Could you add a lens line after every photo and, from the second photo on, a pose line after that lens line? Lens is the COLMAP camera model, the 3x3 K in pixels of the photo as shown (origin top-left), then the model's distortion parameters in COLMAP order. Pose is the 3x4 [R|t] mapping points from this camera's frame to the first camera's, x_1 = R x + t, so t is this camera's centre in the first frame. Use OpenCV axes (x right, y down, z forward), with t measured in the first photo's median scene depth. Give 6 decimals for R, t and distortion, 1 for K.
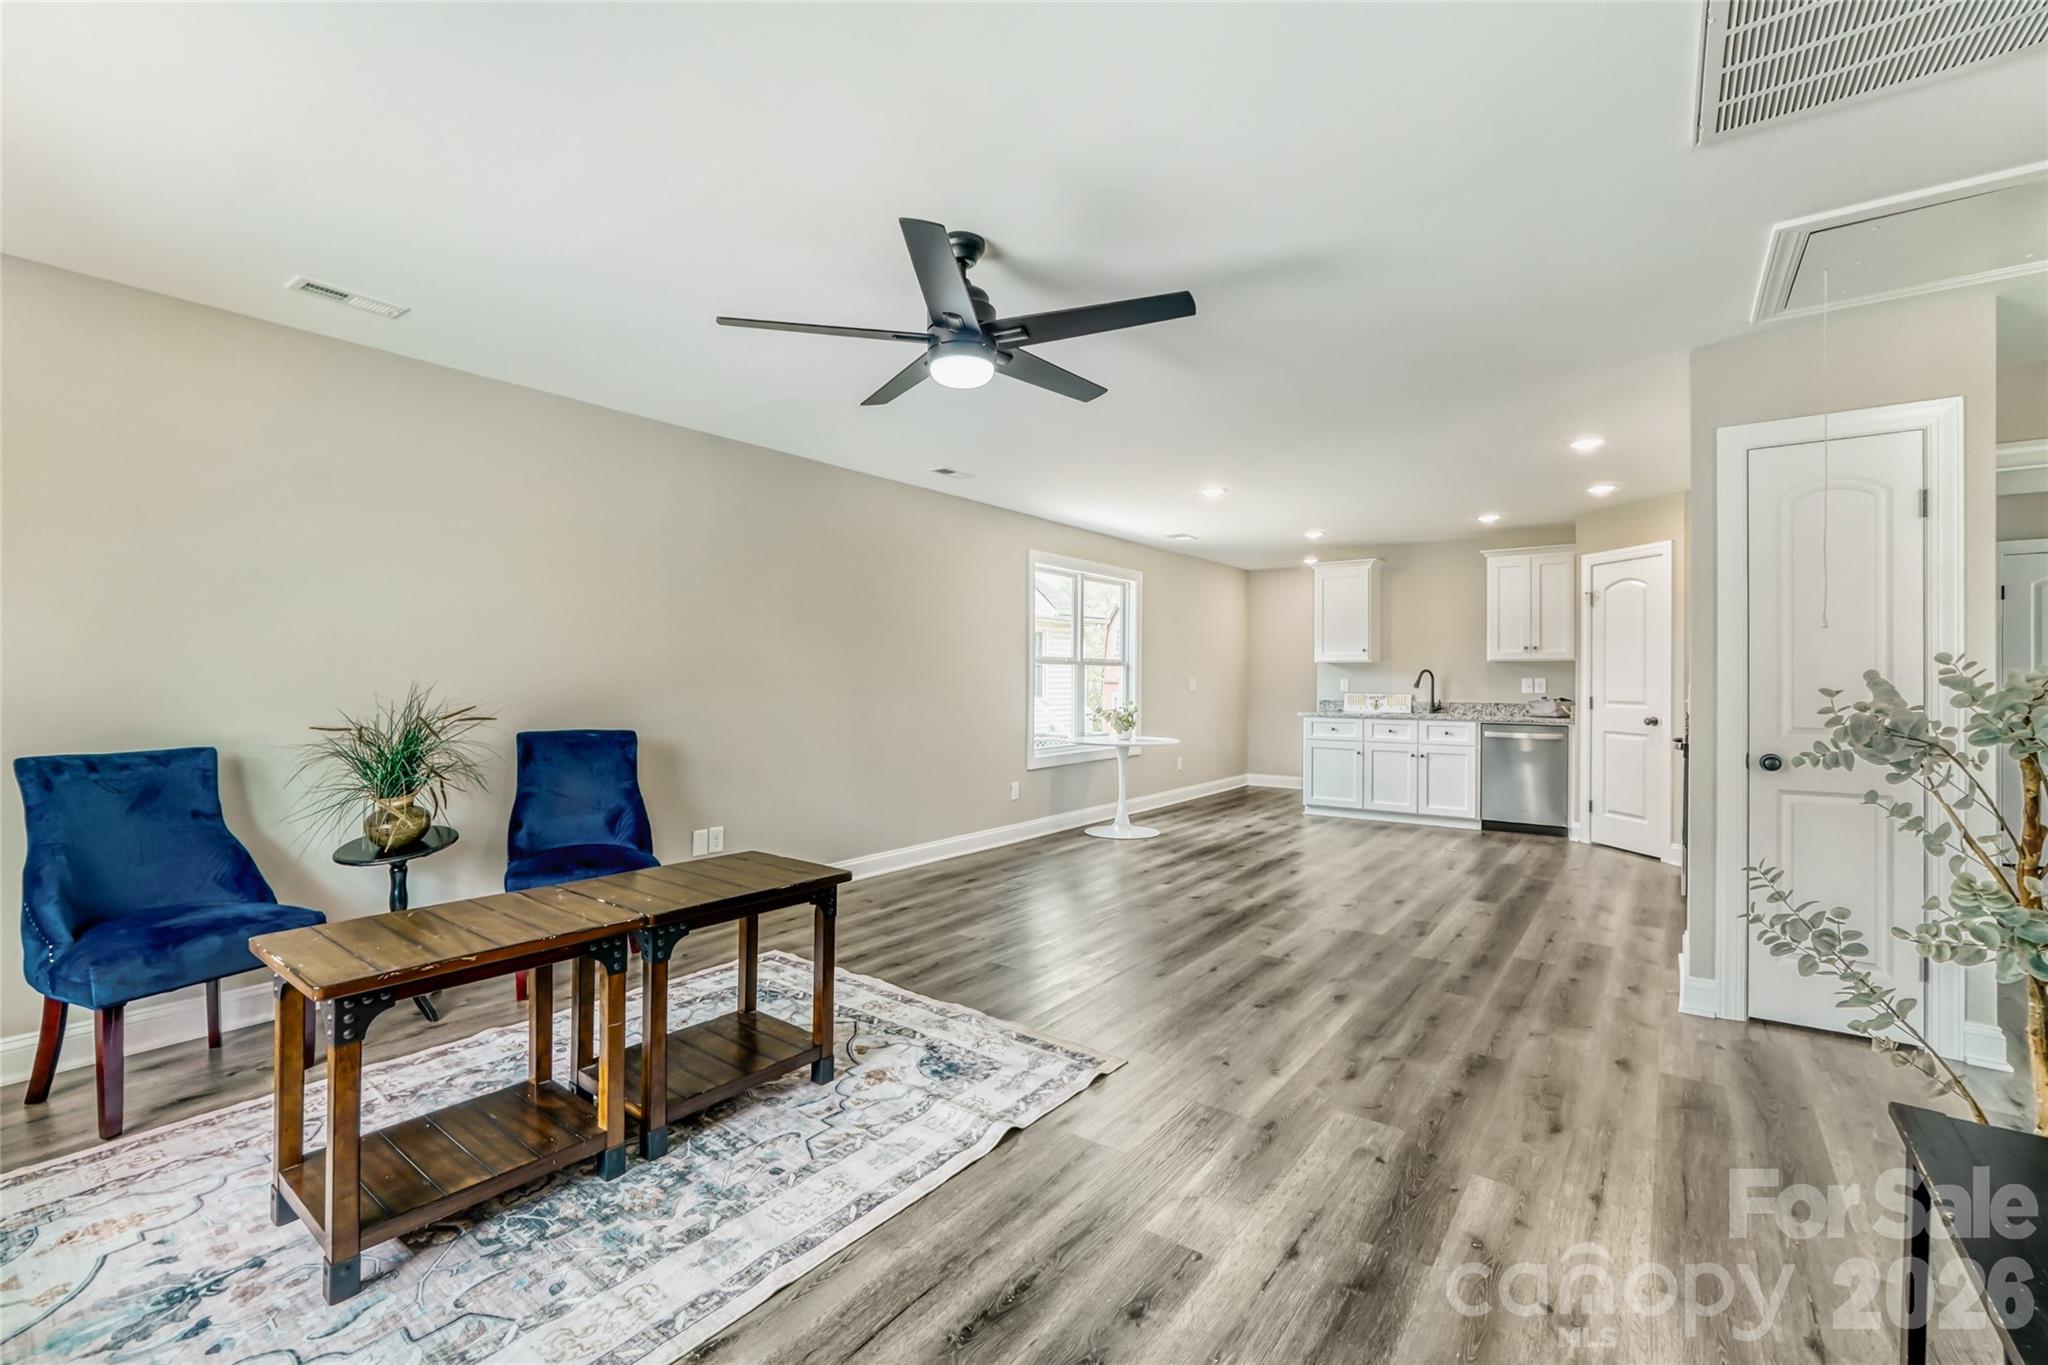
lens RADIAL K [[871.6, 0, 1037.6], [0, 871.6, 680.7], [0, 0, 1]] dist [-0.013060, 0.002090]
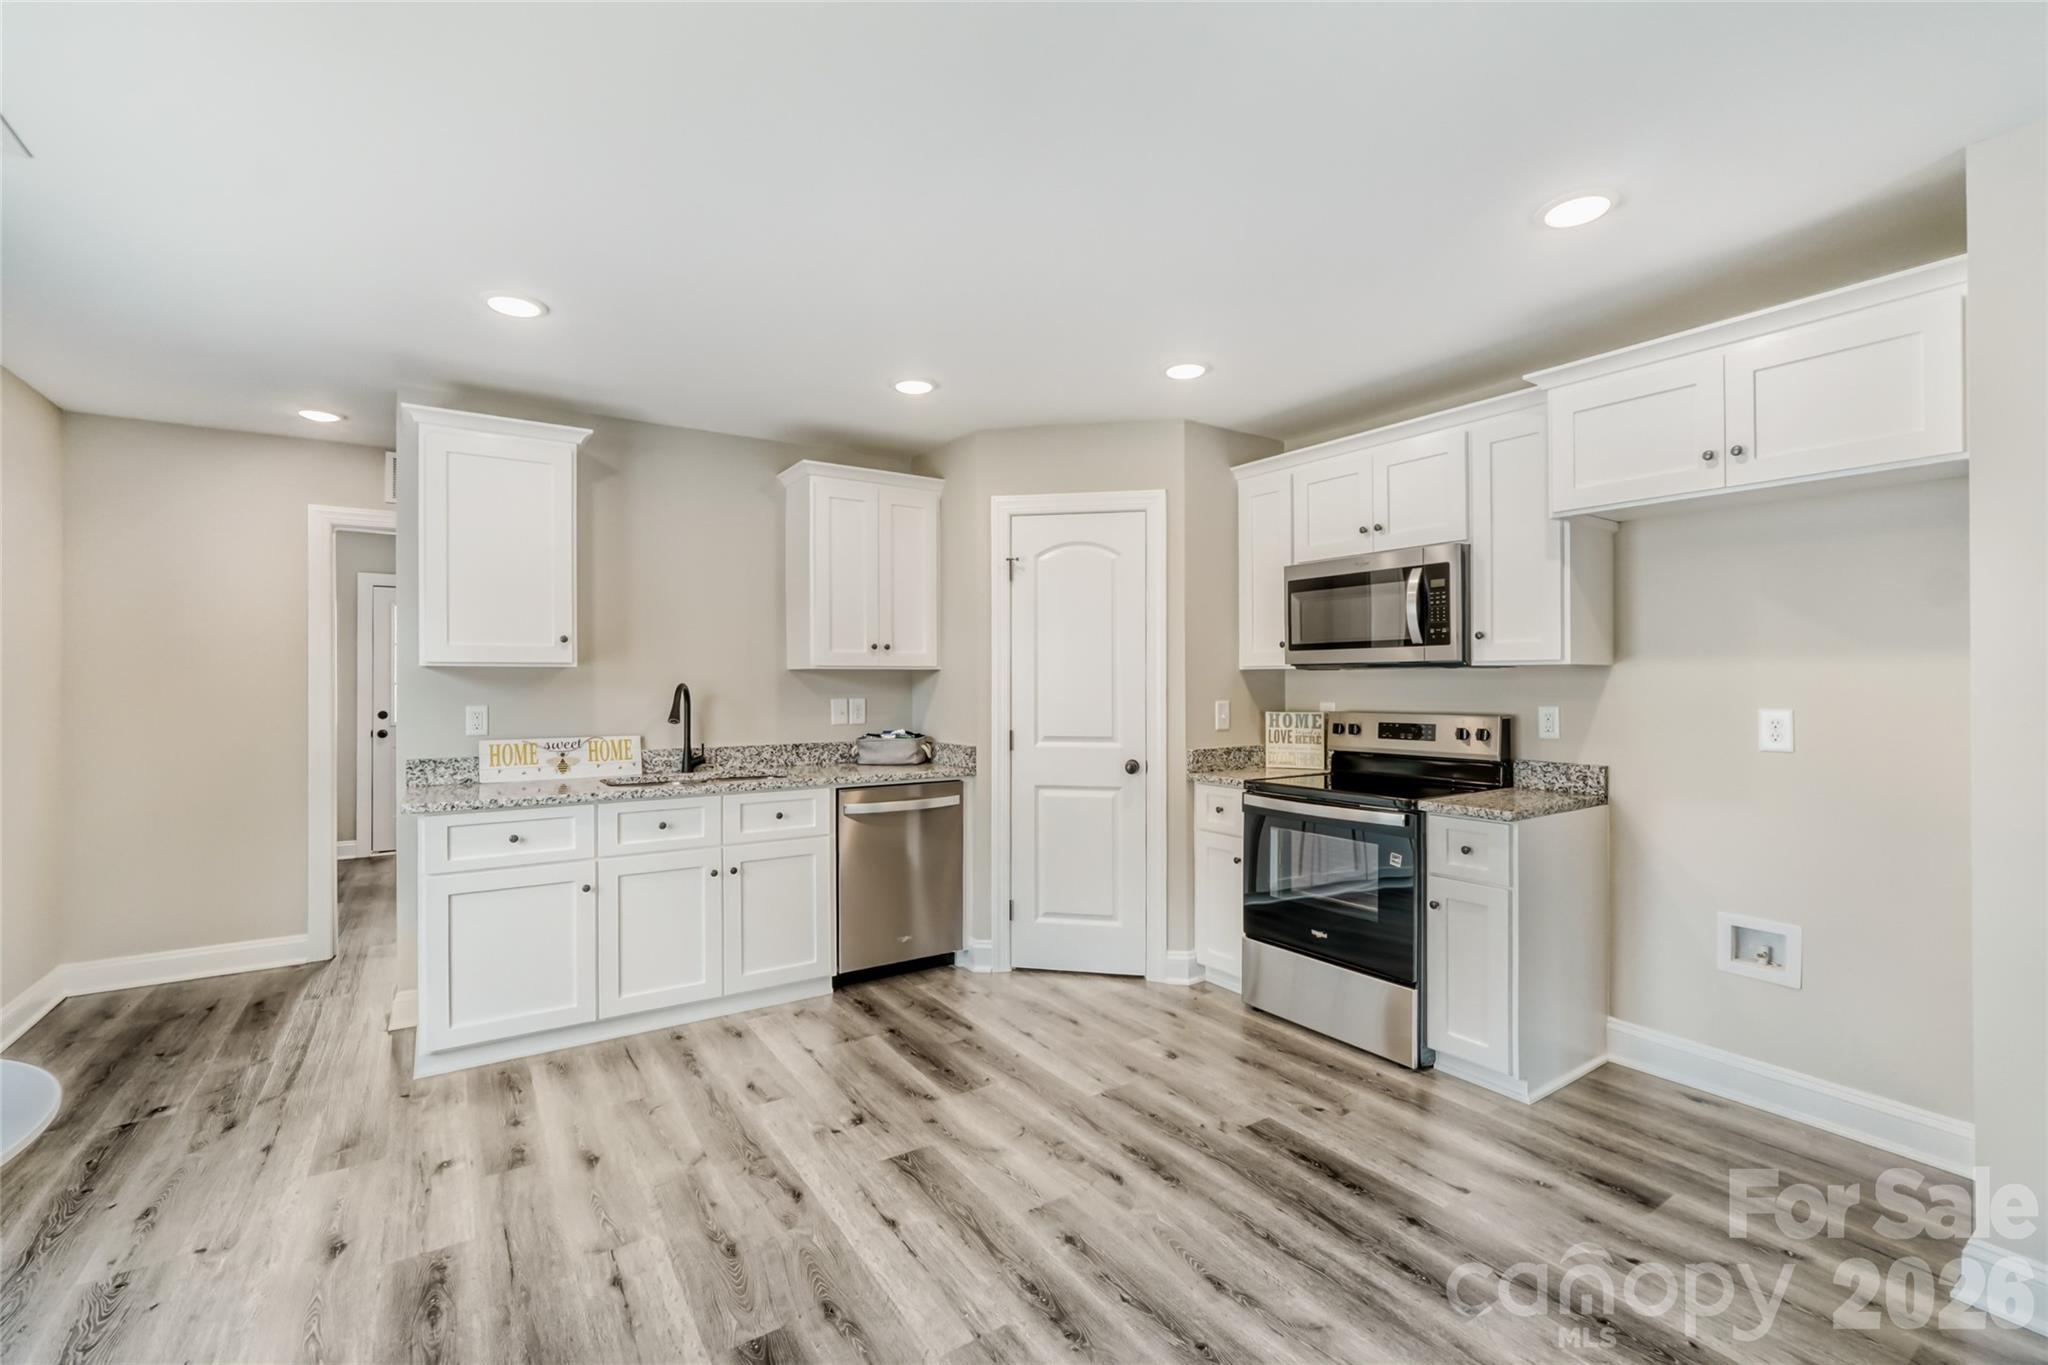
lens RADIAL K [[871.6, 0, 1029.3], [0, 871.6, 681.6], [0, 0, 1]] dist [-0.013060, 0.002090]
pose [[0.342486, -0.000242, 0.939523, 0.062646], [0.004650, 0.999988, -0.001437, -0.013904], [-0.939511, 0.004861, 0.342483, 0.725850]]
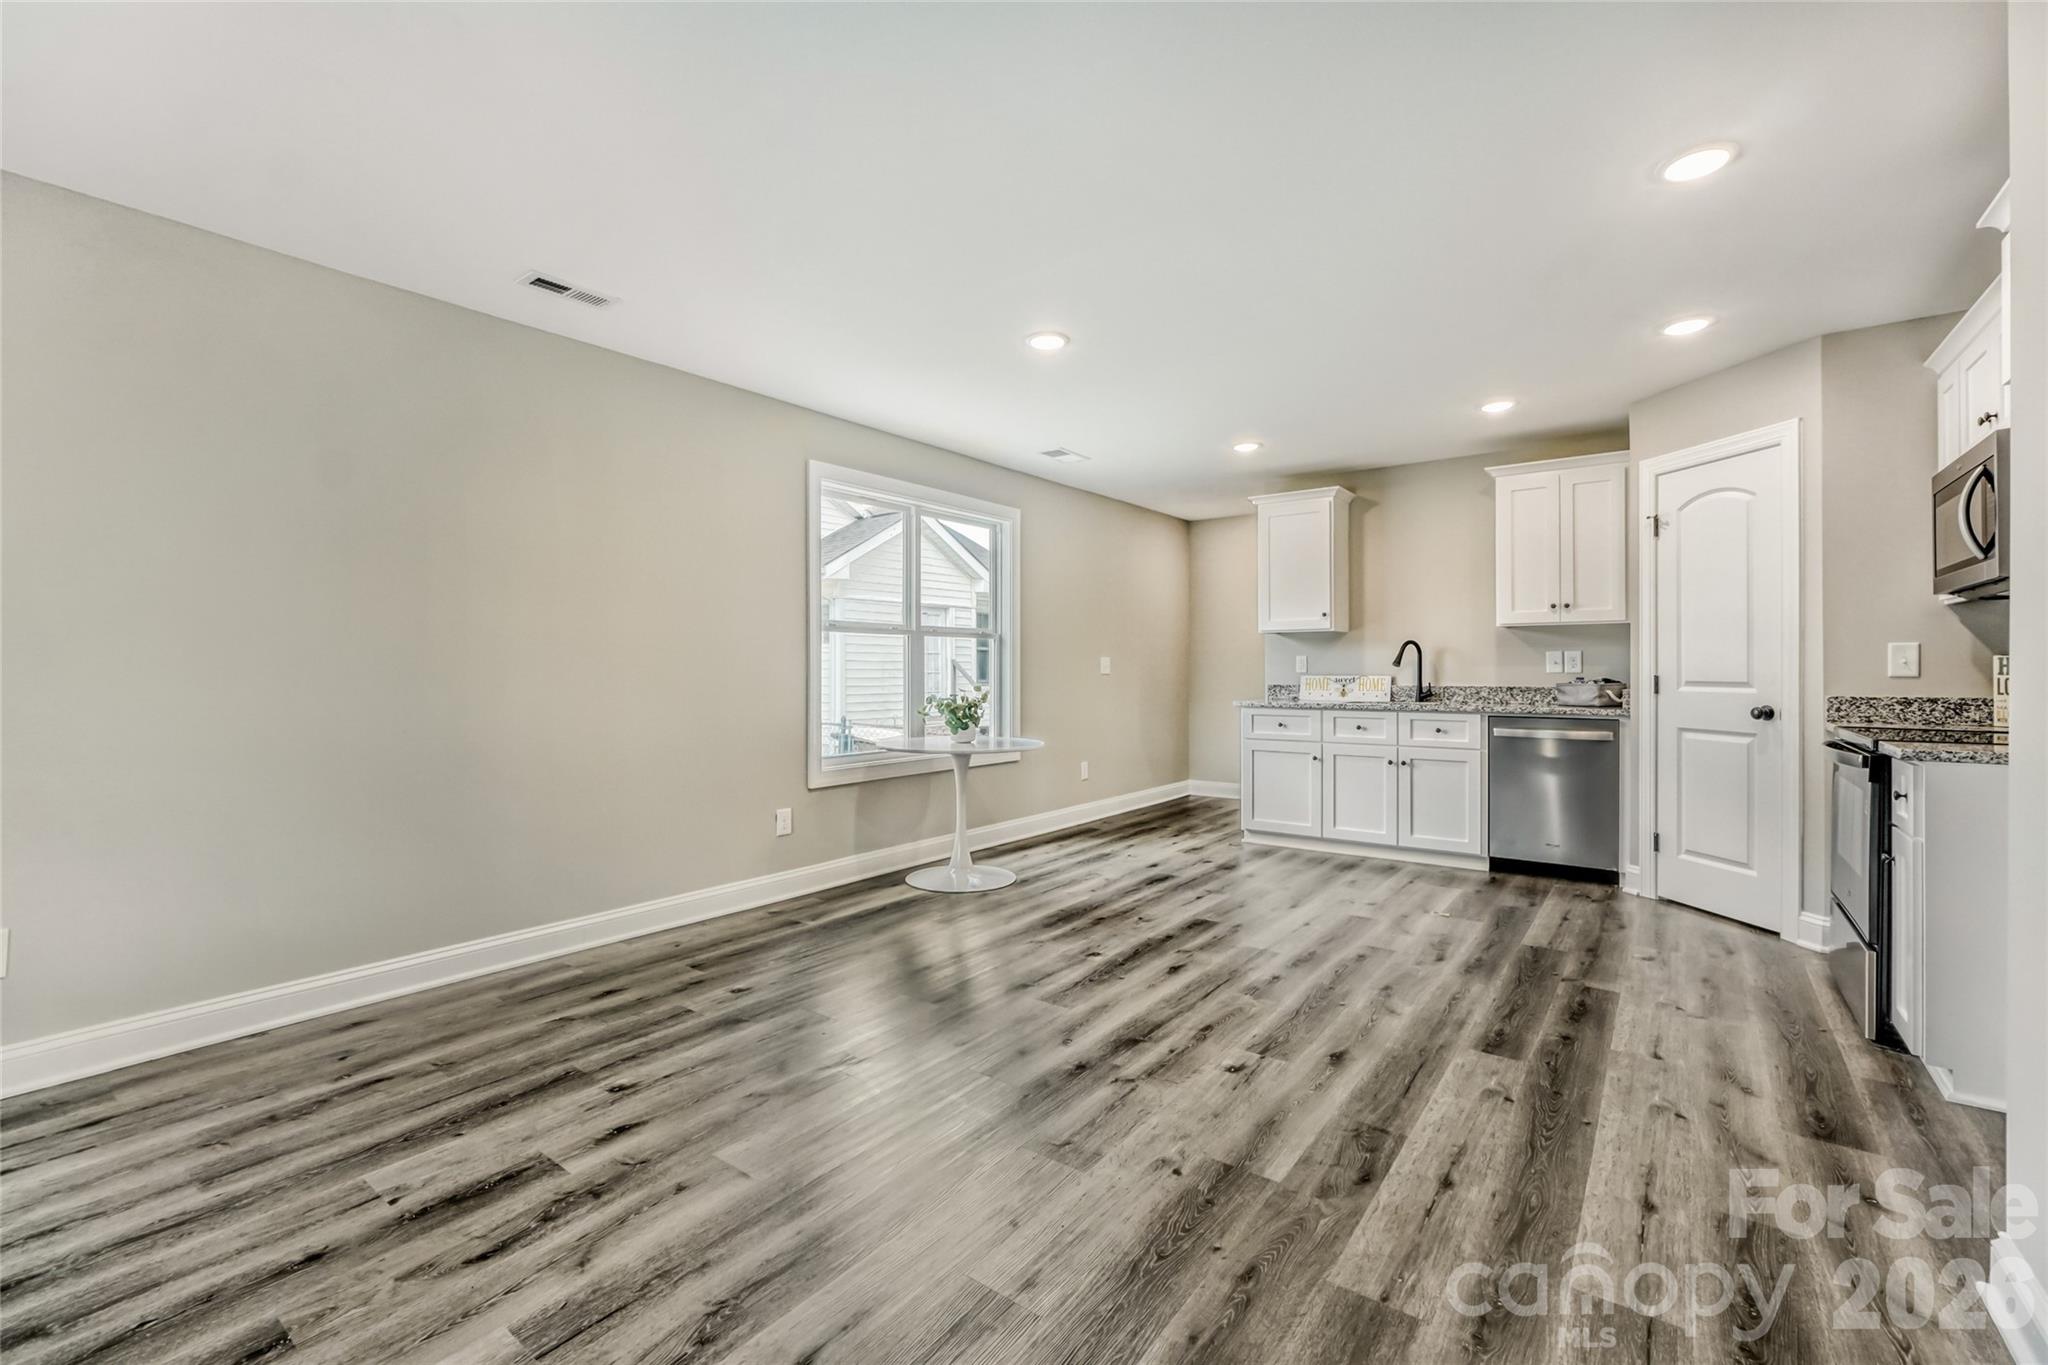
lens RADIAL K [[871.6, 0, 1039.8], [0, 871.6, 668.2], [0, 0, 1]] dist [-0.013060, 0.002090]
pose [[0.999988, -0.004350, -0.002306, 0.162161], [0.004343, 0.999985, -0.003224, 0.012146], [0.002320, 0.003214, 0.999992, 0.321586]]
